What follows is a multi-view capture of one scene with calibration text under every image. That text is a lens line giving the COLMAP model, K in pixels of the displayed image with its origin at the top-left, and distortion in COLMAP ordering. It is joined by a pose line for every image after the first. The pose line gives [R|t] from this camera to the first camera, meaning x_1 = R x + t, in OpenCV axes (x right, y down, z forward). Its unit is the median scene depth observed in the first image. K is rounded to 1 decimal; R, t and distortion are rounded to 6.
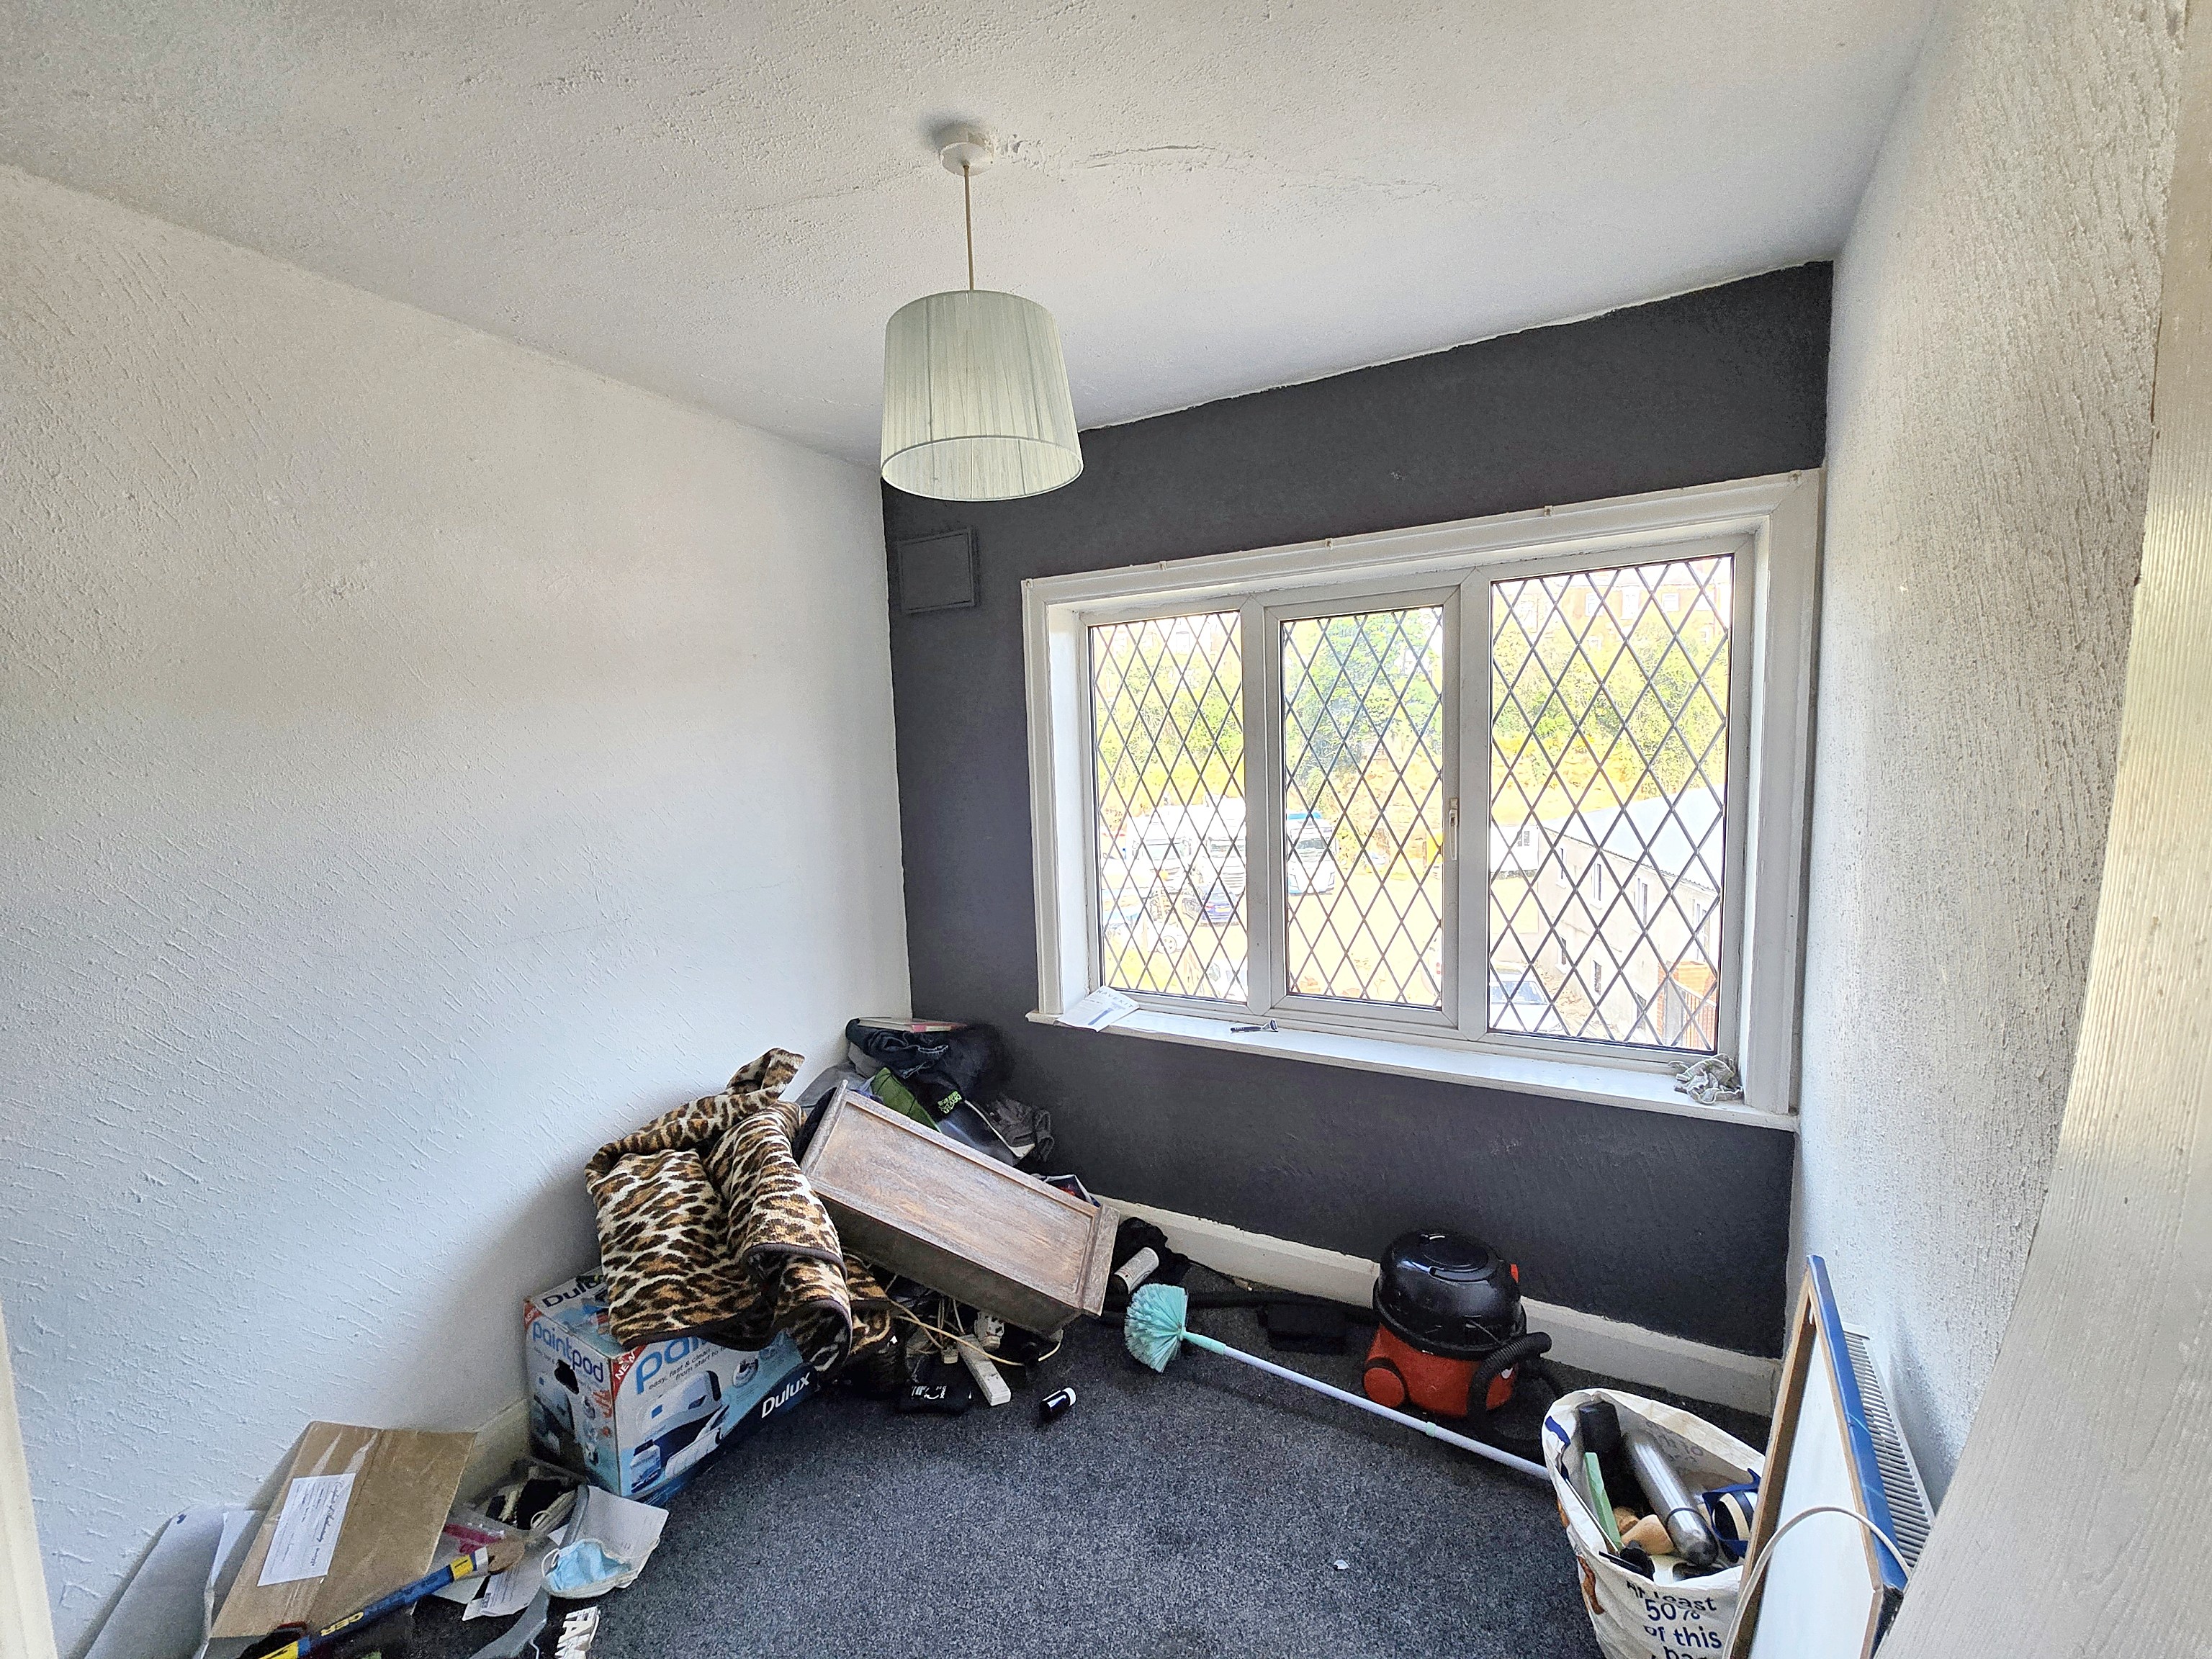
lens RADIAL K [[886.2, 0, 1106.0], [0, 886.2, 829.5], [0, 0, 1]] dist [-0.000043, -0.000011]
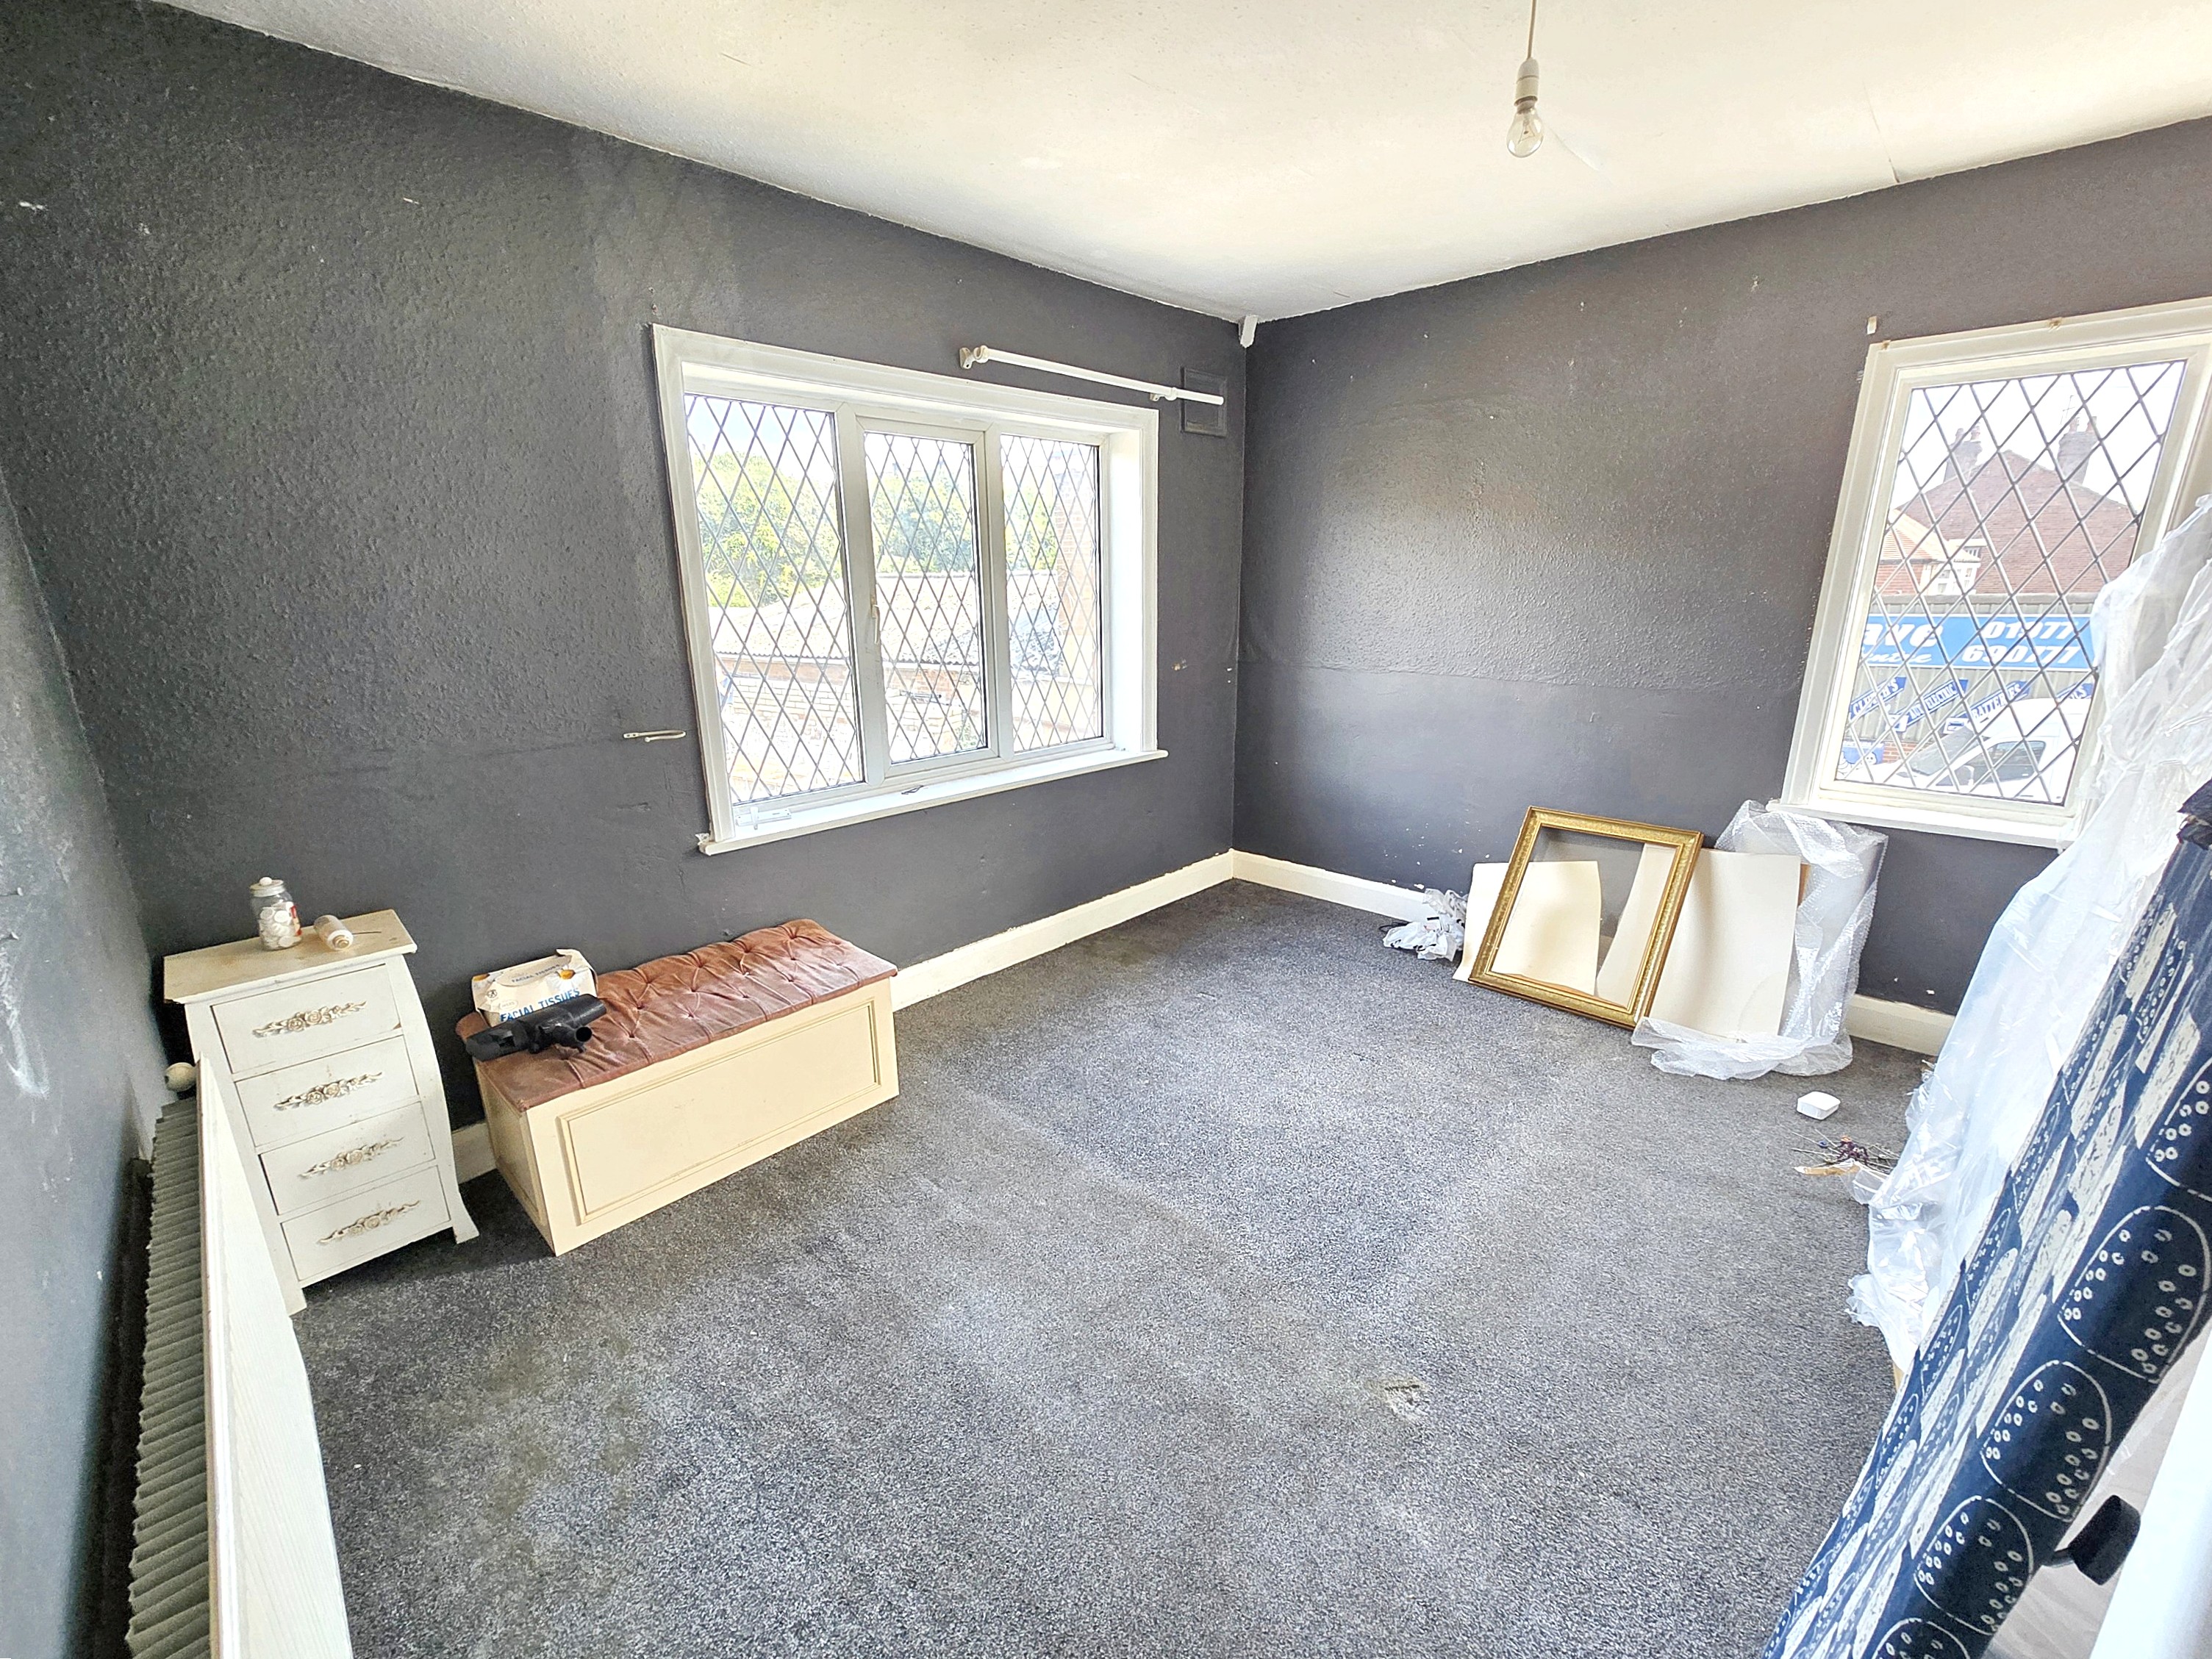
lens RADIAL K [[886.1, 0, 1106.0], [0, 886.1, 829.5], [0, 0, 1]] dist [-0.000043, -0.000011]
pose [[0.328829, -0.240993, 0.913123, -0.869101], [0.064283, 0.970362, 0.232950, 0.010573], [-0.942199, -0.017903, 0.334575, 0.335656]]
